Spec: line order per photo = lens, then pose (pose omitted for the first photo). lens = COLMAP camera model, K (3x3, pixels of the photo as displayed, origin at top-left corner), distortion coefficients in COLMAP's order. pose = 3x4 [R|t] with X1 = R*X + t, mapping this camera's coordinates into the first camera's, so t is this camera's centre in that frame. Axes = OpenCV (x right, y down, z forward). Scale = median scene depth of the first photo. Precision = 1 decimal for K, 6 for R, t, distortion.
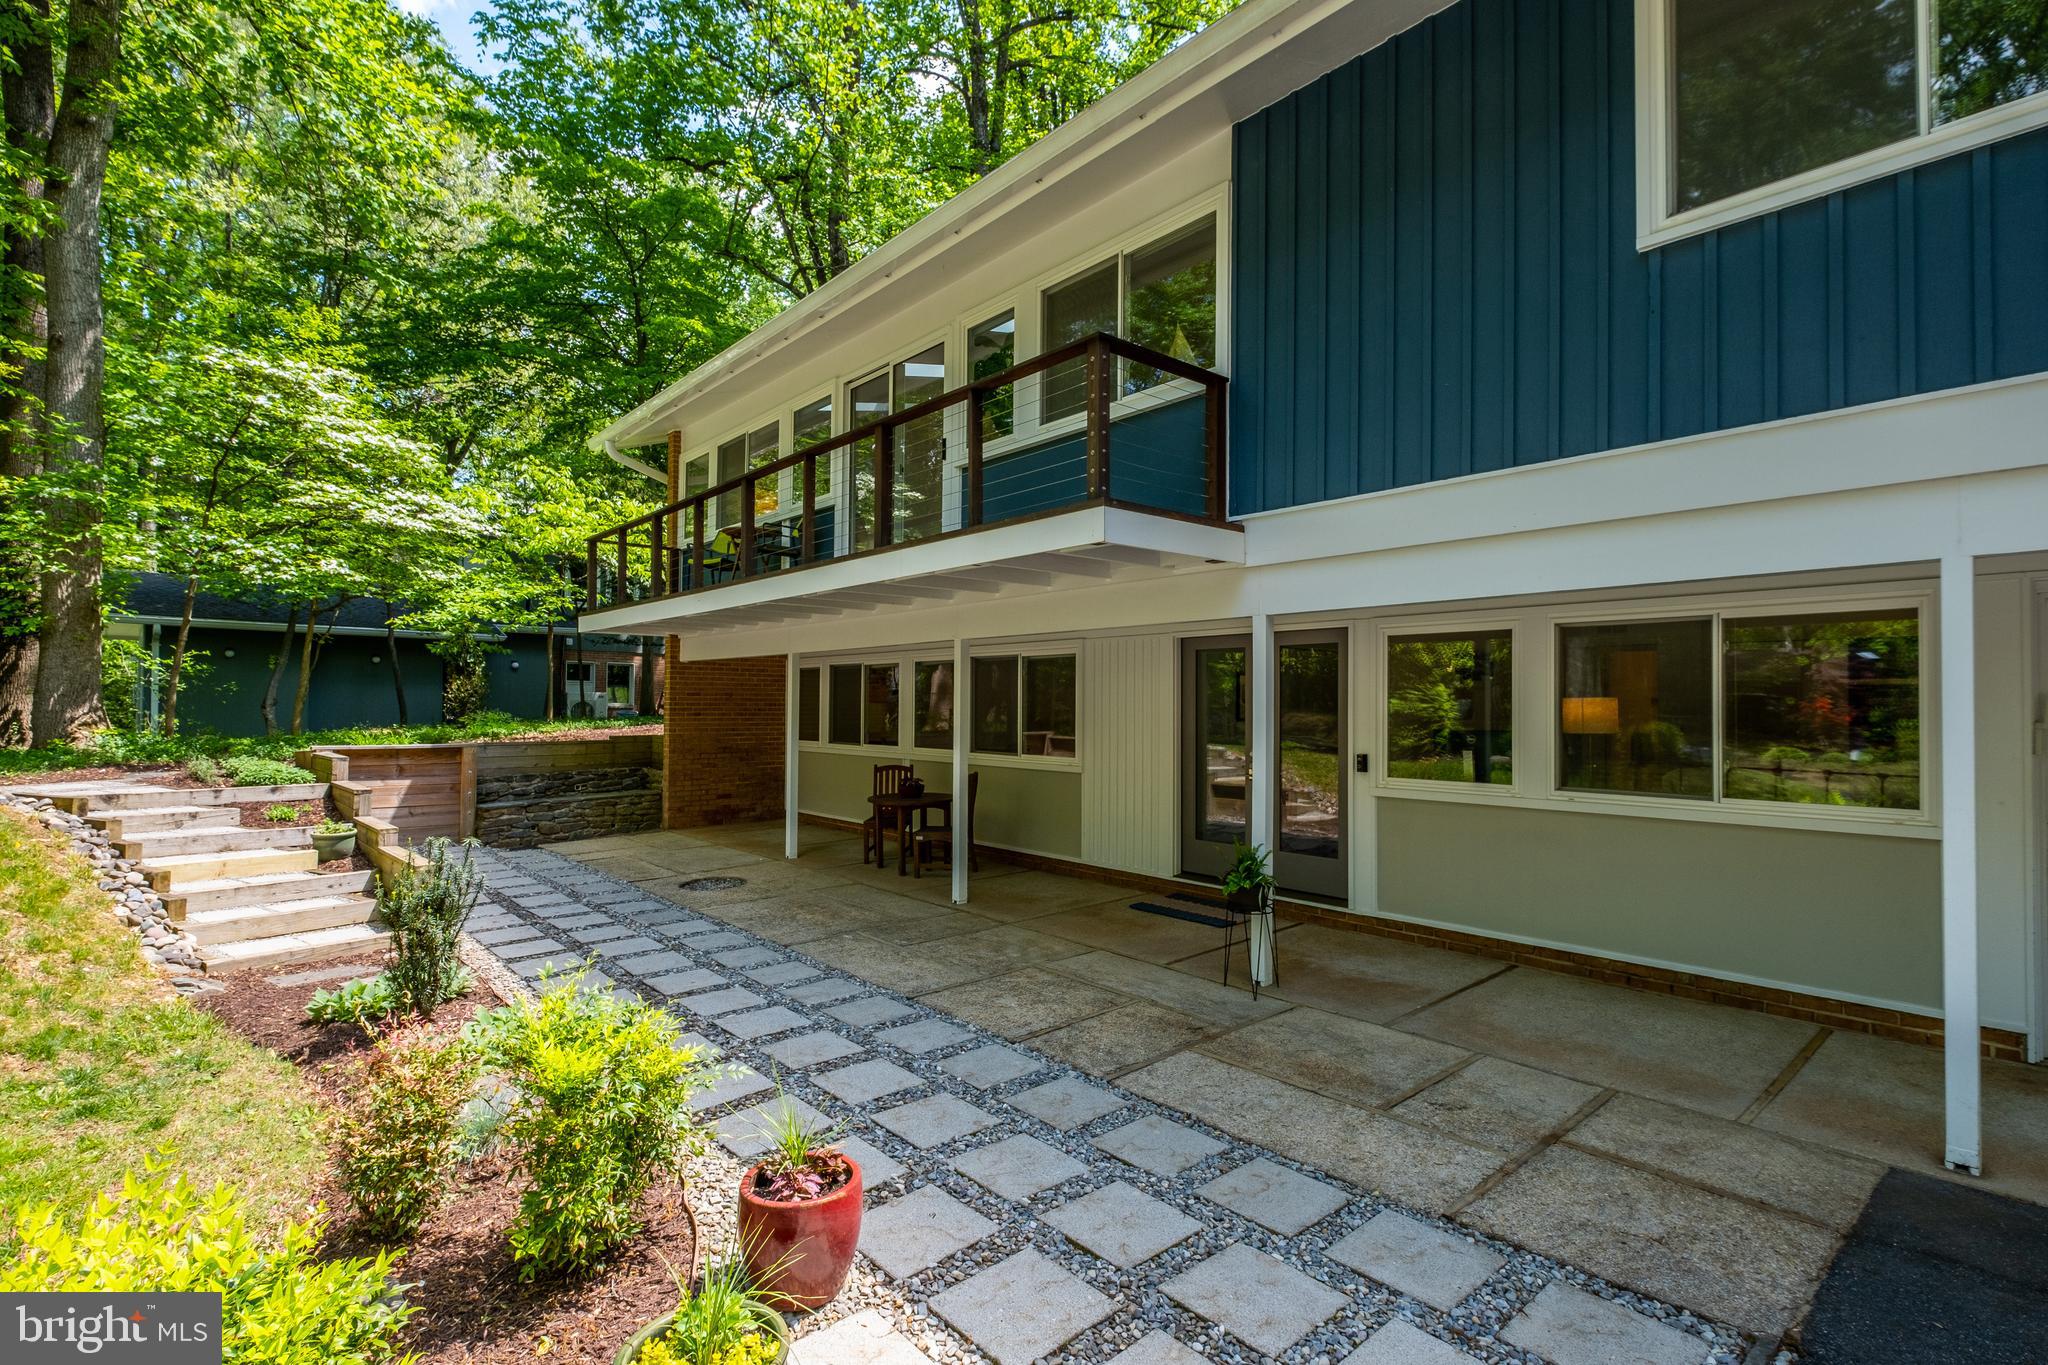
lens RADIAL K [[964.7, 0, 1054.1], [0, 964.7, 684.1], [0, 0, 1]] dist [0.015483, -0.000084]
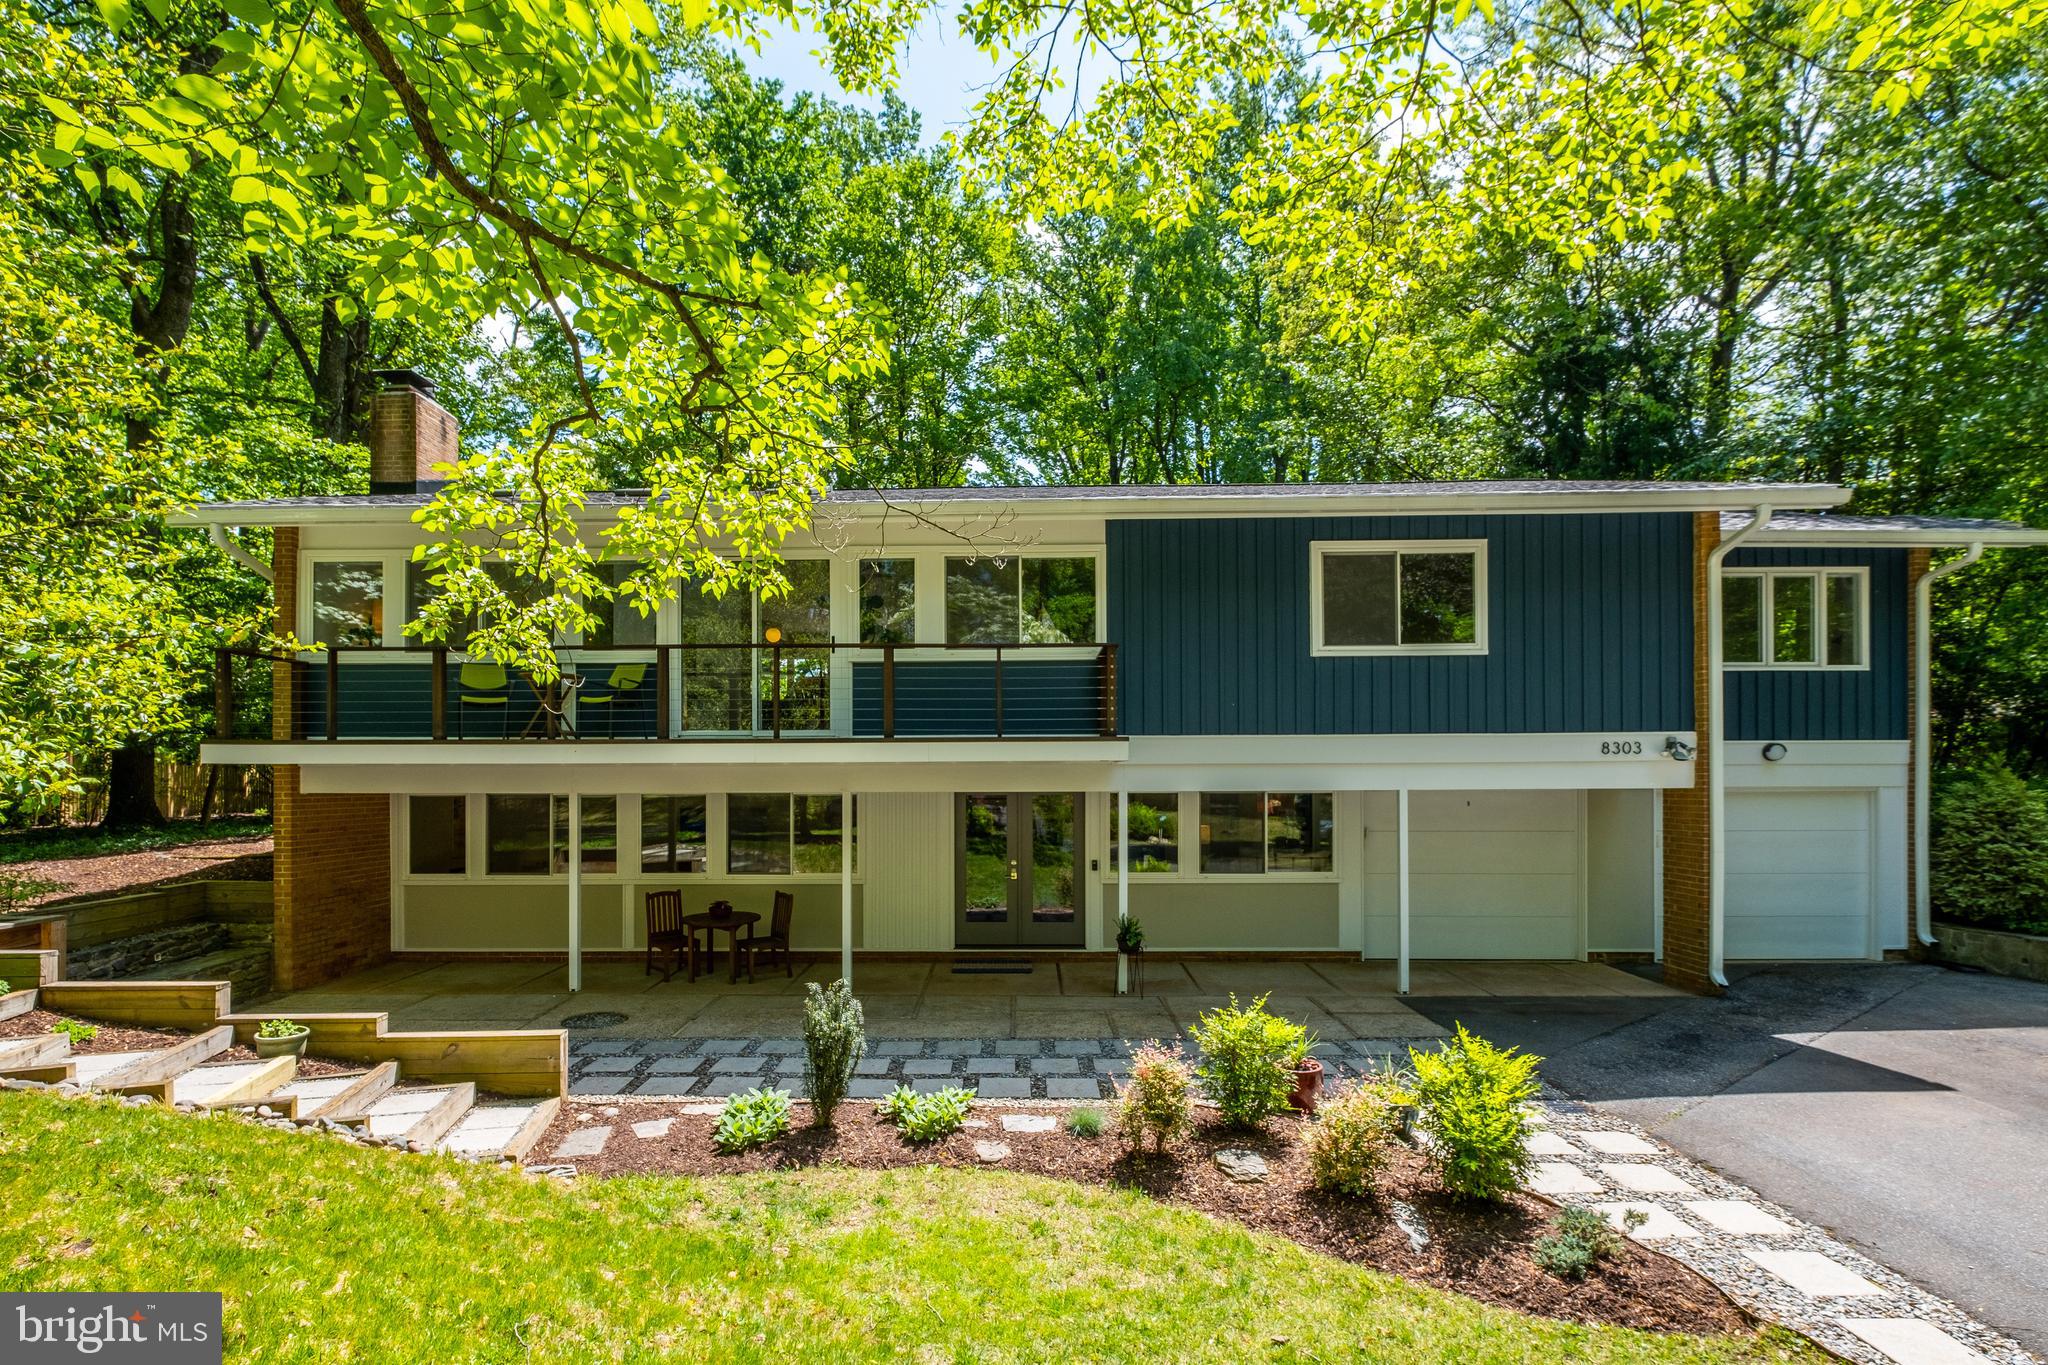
lens RADIAL K [[1019.2, 0, 988.8], [0, 1019.2, 763.3], [0, 0, 1]] dist [0.014705, -0.000171]
pose [[0.679359, -0.009924, 0.733739, -1.305519], [-0.011227, 0.999651, 0.023915, -0.160972], [-0.733720, -0.024485, 0.679010, -0.112247]]
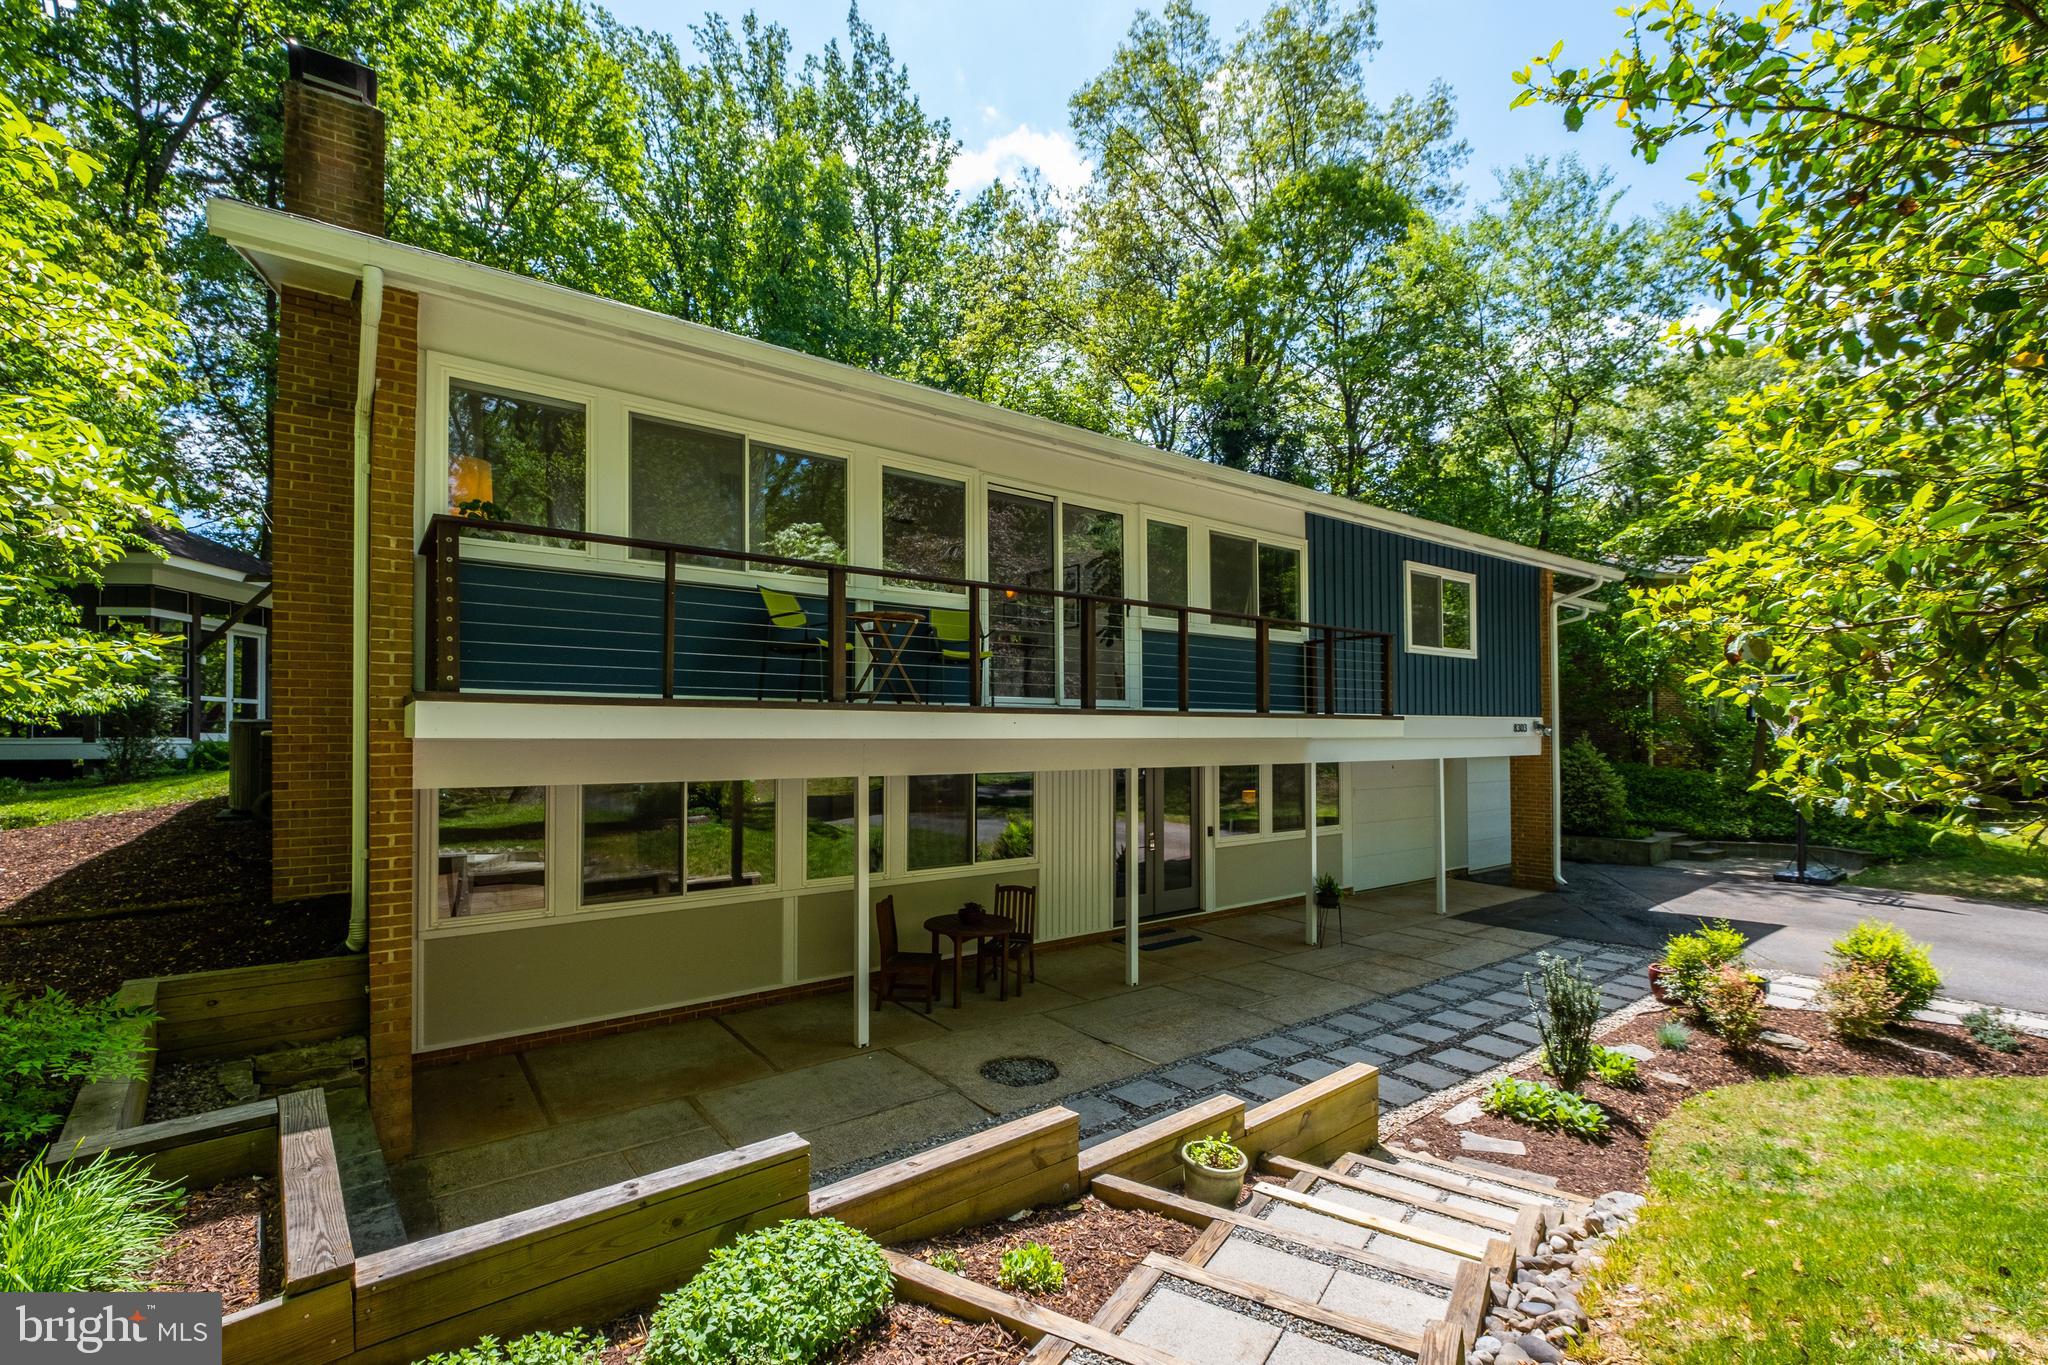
lens RADIAL K [[932.3, 0, 1022.2], [0, 932.3, 714.7], [0, 0, 1]] dist [0.001335, 0.000290]
pose [[0.057984, 0.028700, 0.997905, -1.690693], [-0.016604, 0.999476, -0.027781, -0.104348], [-0.998179, -0.014958, 0.058430, 1.423850]]
